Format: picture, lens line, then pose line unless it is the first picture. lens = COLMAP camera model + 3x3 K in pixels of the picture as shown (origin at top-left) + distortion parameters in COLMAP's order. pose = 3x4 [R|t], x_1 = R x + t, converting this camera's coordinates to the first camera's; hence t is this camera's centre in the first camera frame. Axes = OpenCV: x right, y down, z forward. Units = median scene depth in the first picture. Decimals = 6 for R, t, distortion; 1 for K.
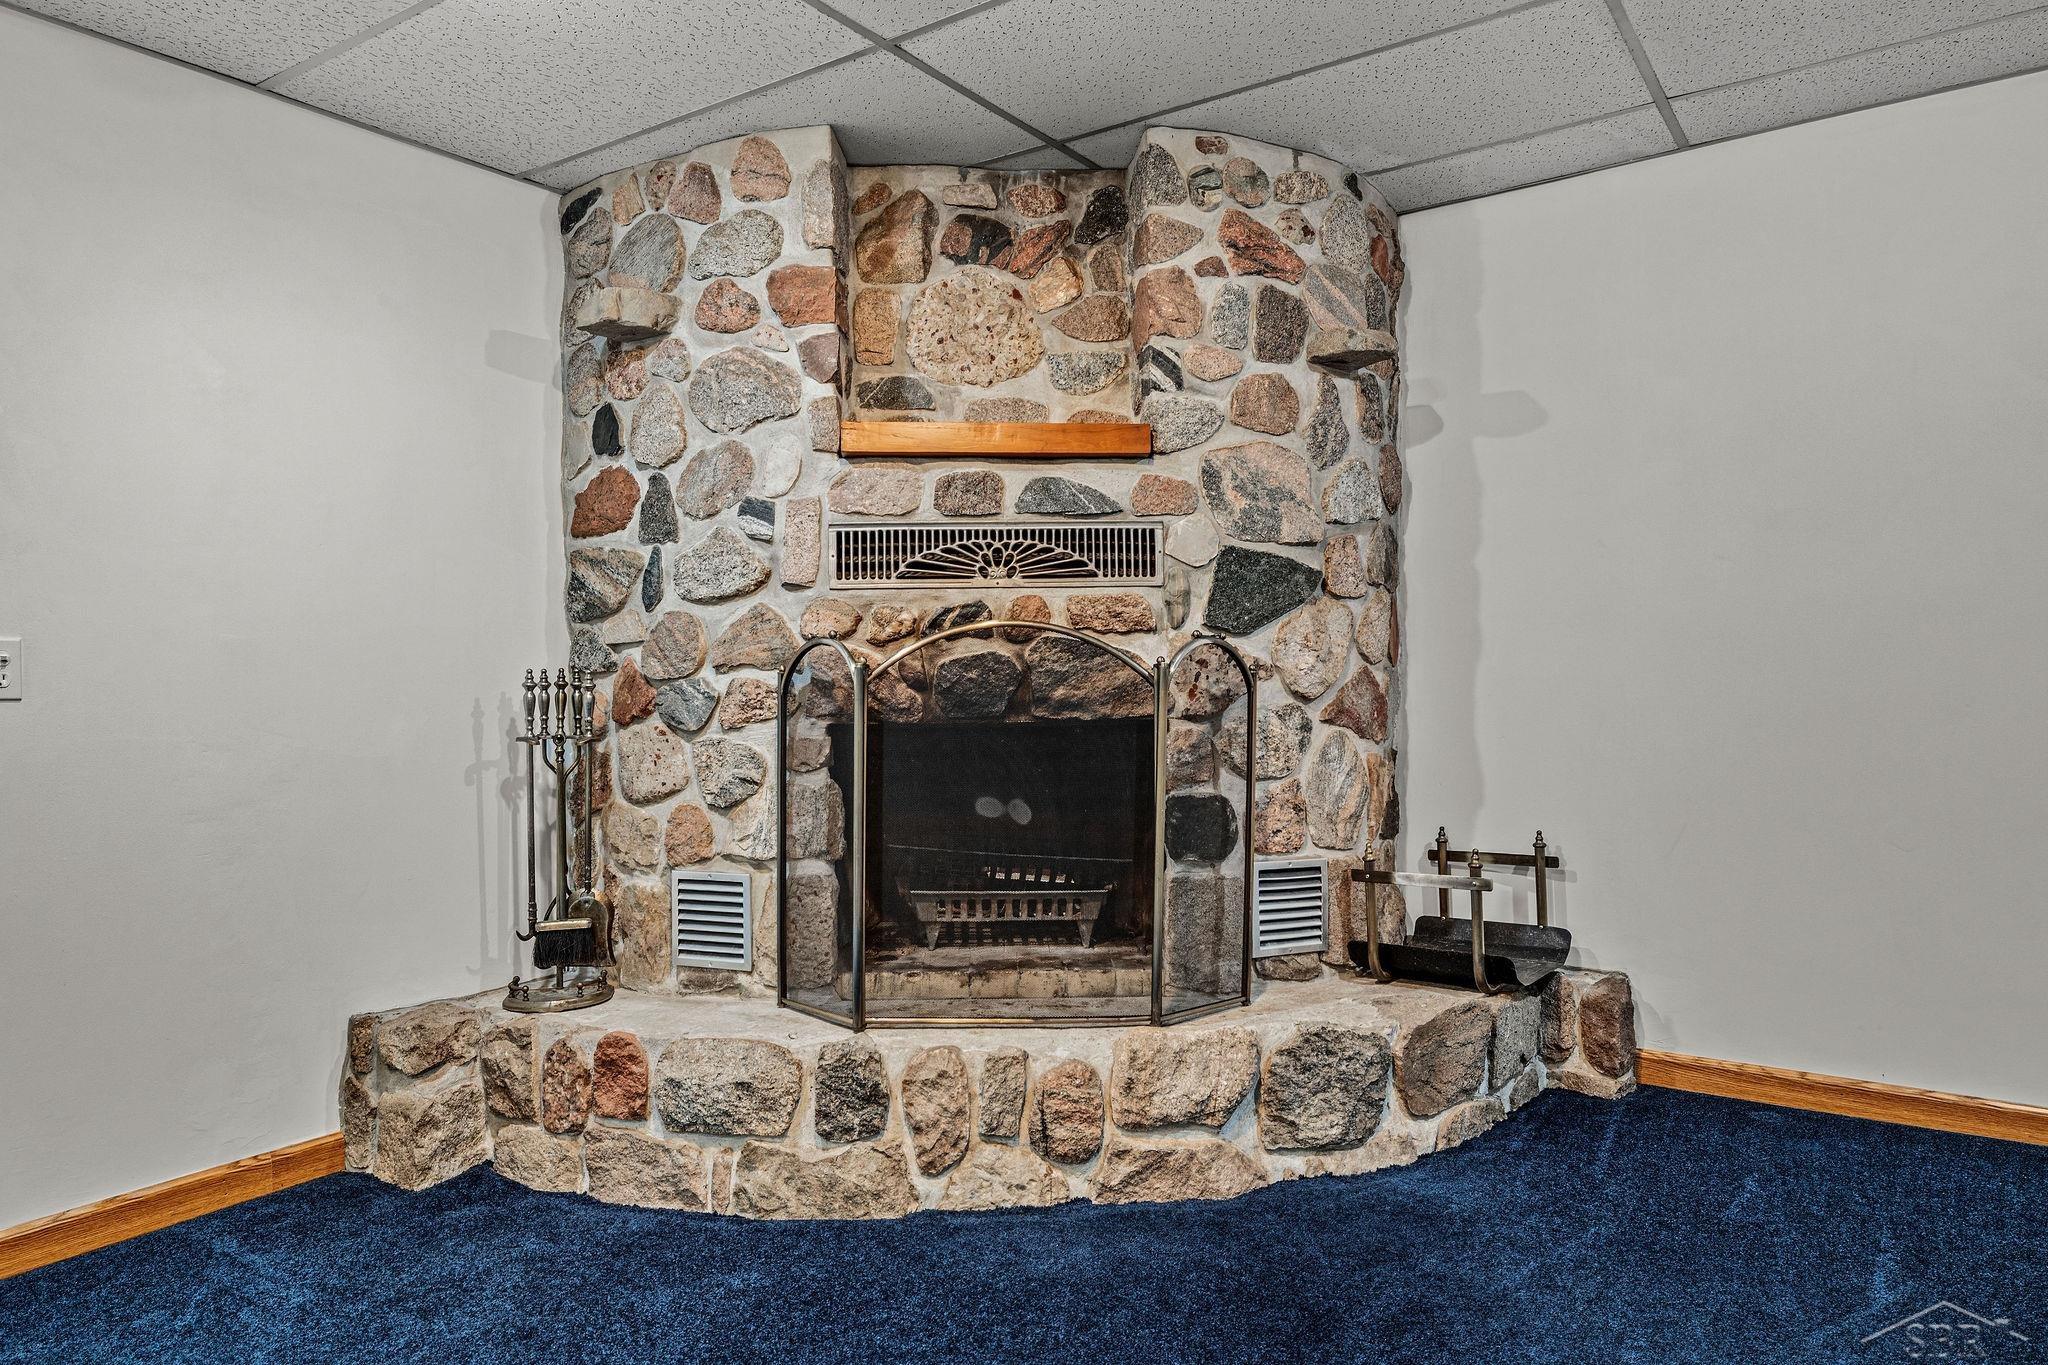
lens RADIAL K [[1229.4, 0, 1144.2], [0, 1229.4, 677.2], [0, 0, 1]] dist [0.003195, -0.004210]
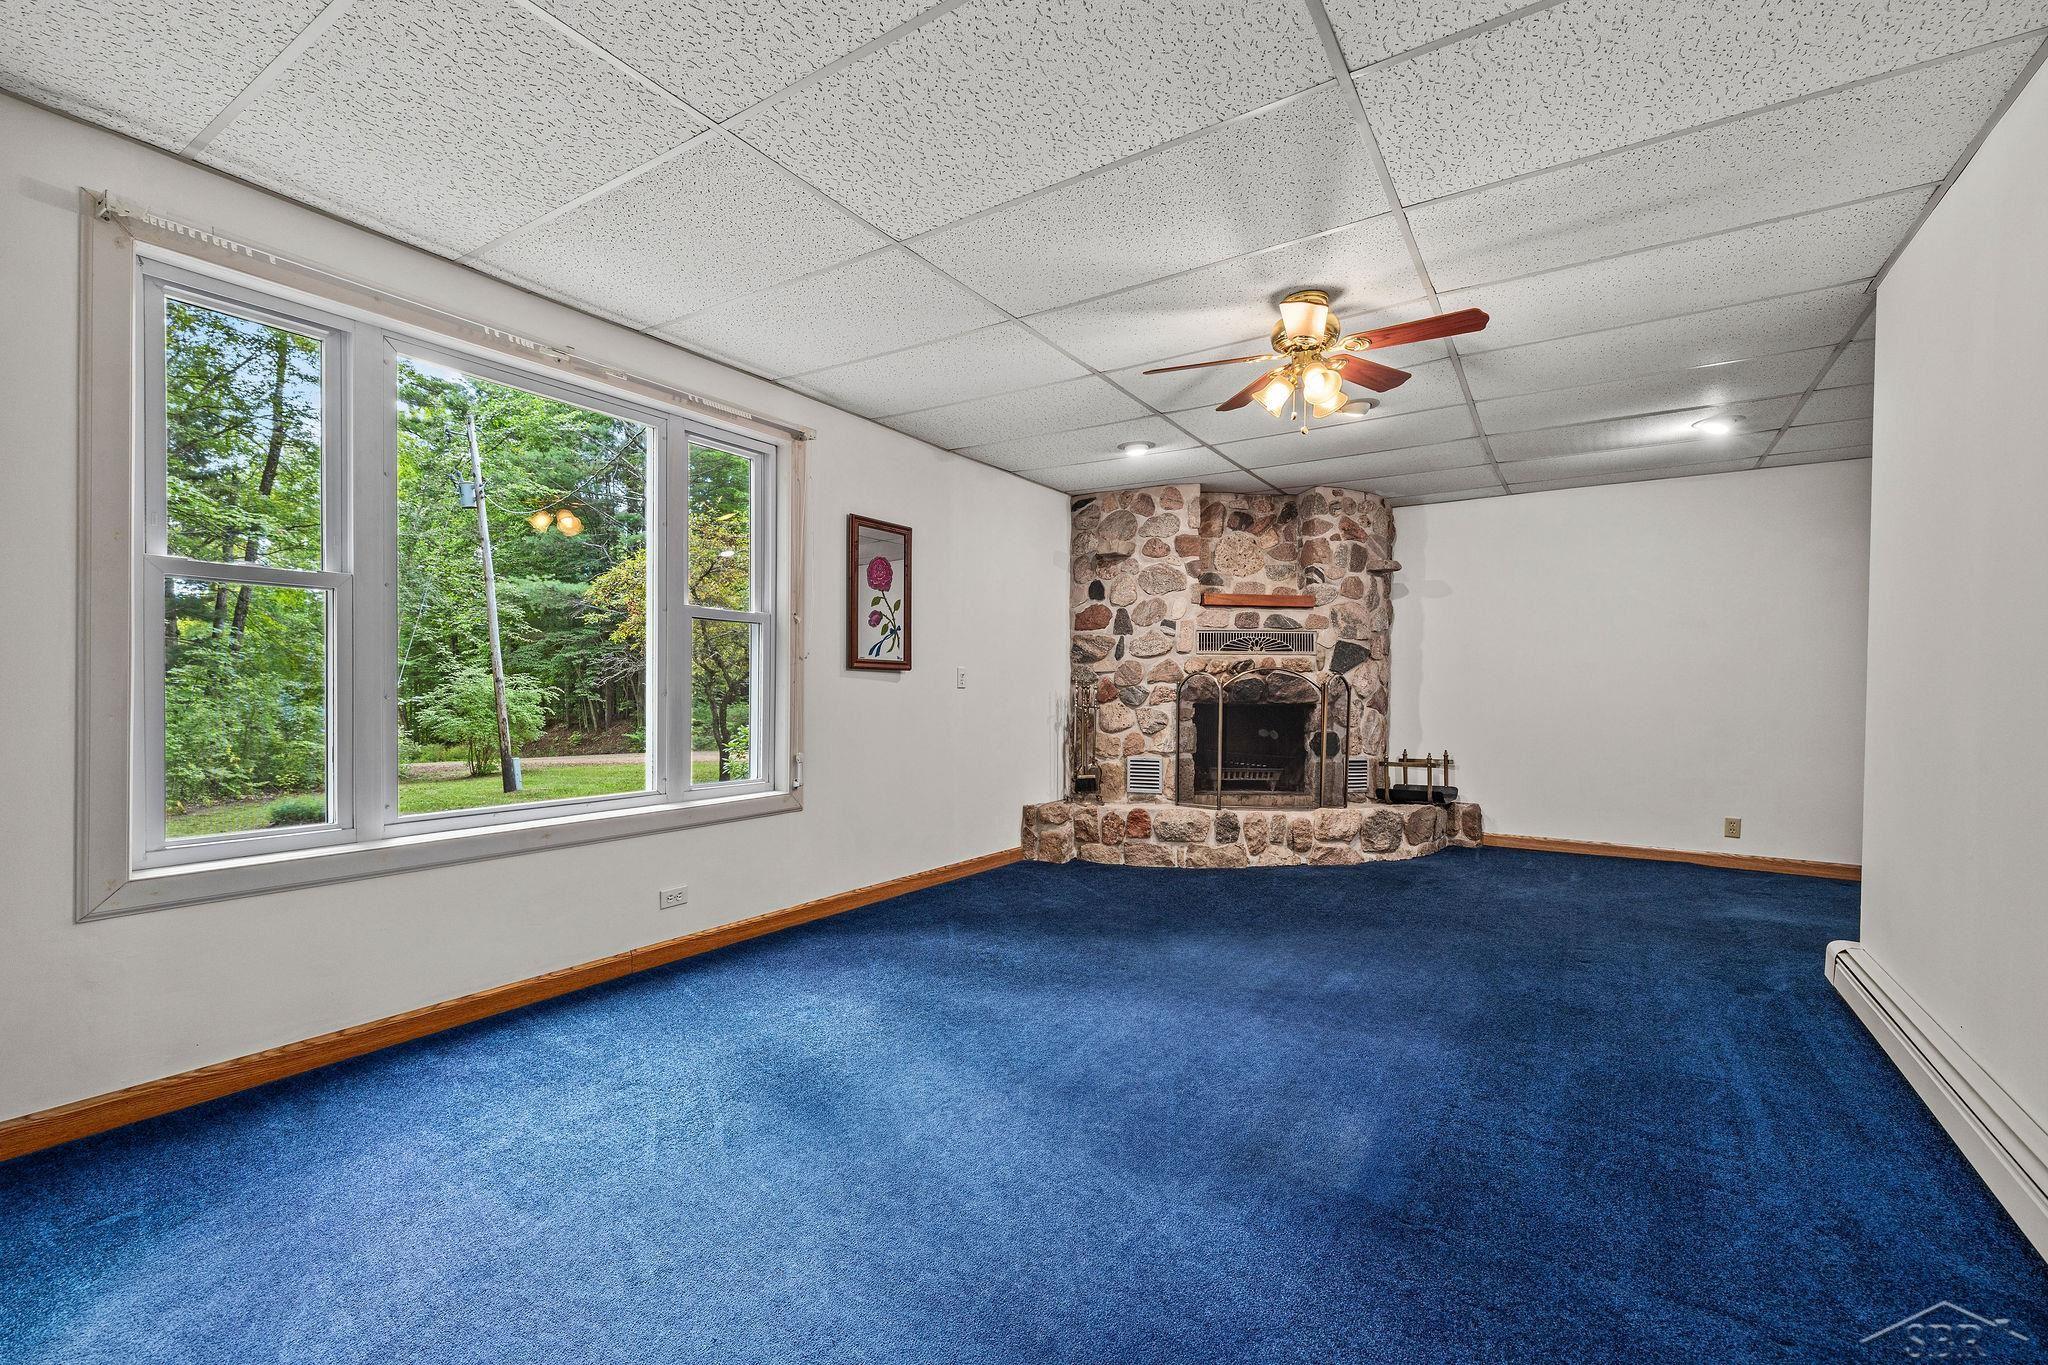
lens RADIAL K [[876.5, 0, 1062.8], [0, 876.5, 703.6], [0, 0, 1]] dist [0.007073, -0.000711]
pose [[0.999705, 0.019596, 0.014369, -0.571577], [-0.019777, 0.999726, 0.012510, 0.020208], [-0.014120, -0.012790, 0.999819, -0.935512]]
